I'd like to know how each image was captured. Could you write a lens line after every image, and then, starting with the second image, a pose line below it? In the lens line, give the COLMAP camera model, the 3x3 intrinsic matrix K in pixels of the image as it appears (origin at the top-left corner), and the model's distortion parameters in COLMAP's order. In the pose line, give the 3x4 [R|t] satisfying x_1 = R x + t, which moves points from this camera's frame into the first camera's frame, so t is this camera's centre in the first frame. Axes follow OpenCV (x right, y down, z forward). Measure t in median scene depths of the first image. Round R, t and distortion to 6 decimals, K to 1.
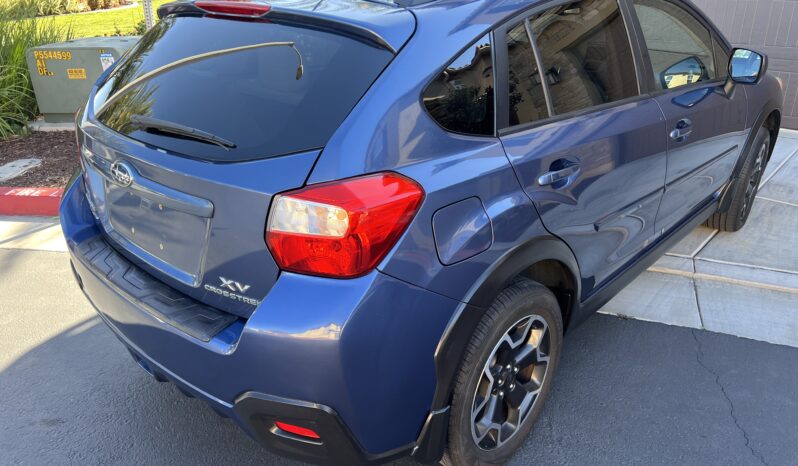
lens RADIAL K [[597.8, 0, 397.0], [0, 597.8, 235.7], [0, 0, 1]] dist [0.056607, -0.068543]
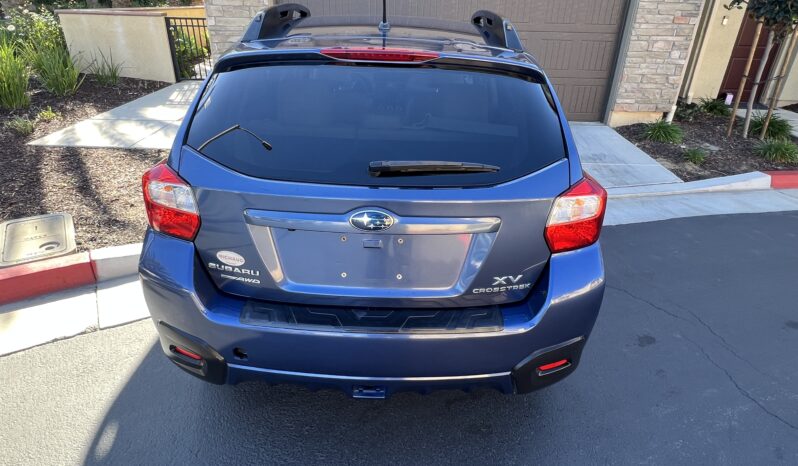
lens RADIAL K [[460.3, 0, 398.7], [0, 460.3, 236.1], [0, 0, 1]] dist [-0.003727, 0.001718]
pose [[0.740215, -0.265931, 0.617546, -0.808735], [0.241201, 0.962352, 0.125301, -0.144048], [-0.627618, 0.056203, 0.776490, 0.313451]]
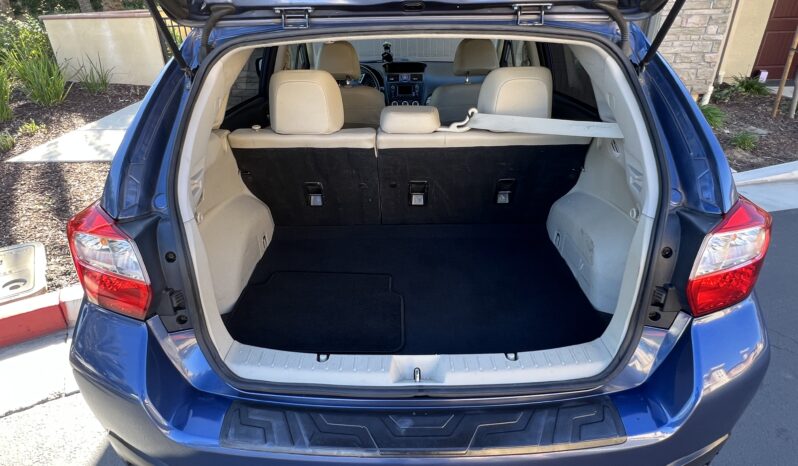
lens RADIAL K [[460.3, 0, 398.1], [0, 460.3, 237.0], [0, 0, 1]] dist [-0.003727, 0.001718]
pose [[0.738907, -0.304032, 0.601316, -0.660416], [0.282978, 0.949921, 0.132563, -0.198694], [-0.611506, 0.072208, 0.787938, 0.550900]]
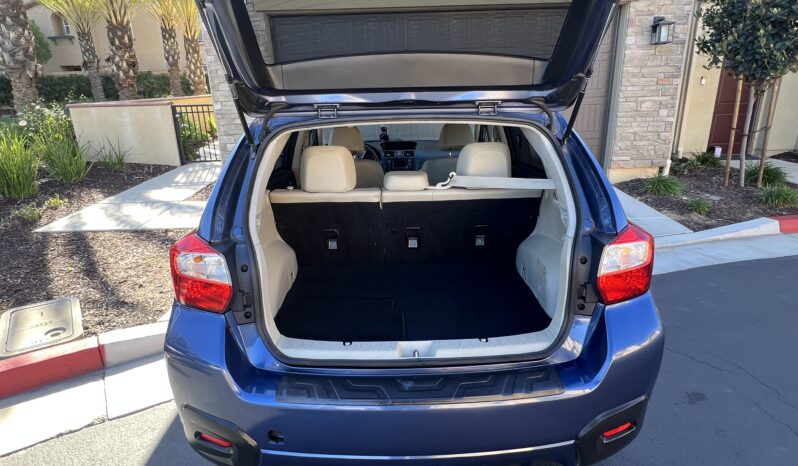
lens RADIAL K [[460.3, 0, 400.1], [0, 460.3, 236.2], [0, 0, 1]] dist [-0.003727, 0.001718]
pose [[0.722874, -0.211192, 0.657914, -0.839888], [0.294840, 0.955391, -0.017268, -0.144767], [-0.624918, 0.206462, 0.752895, 0.386835]]
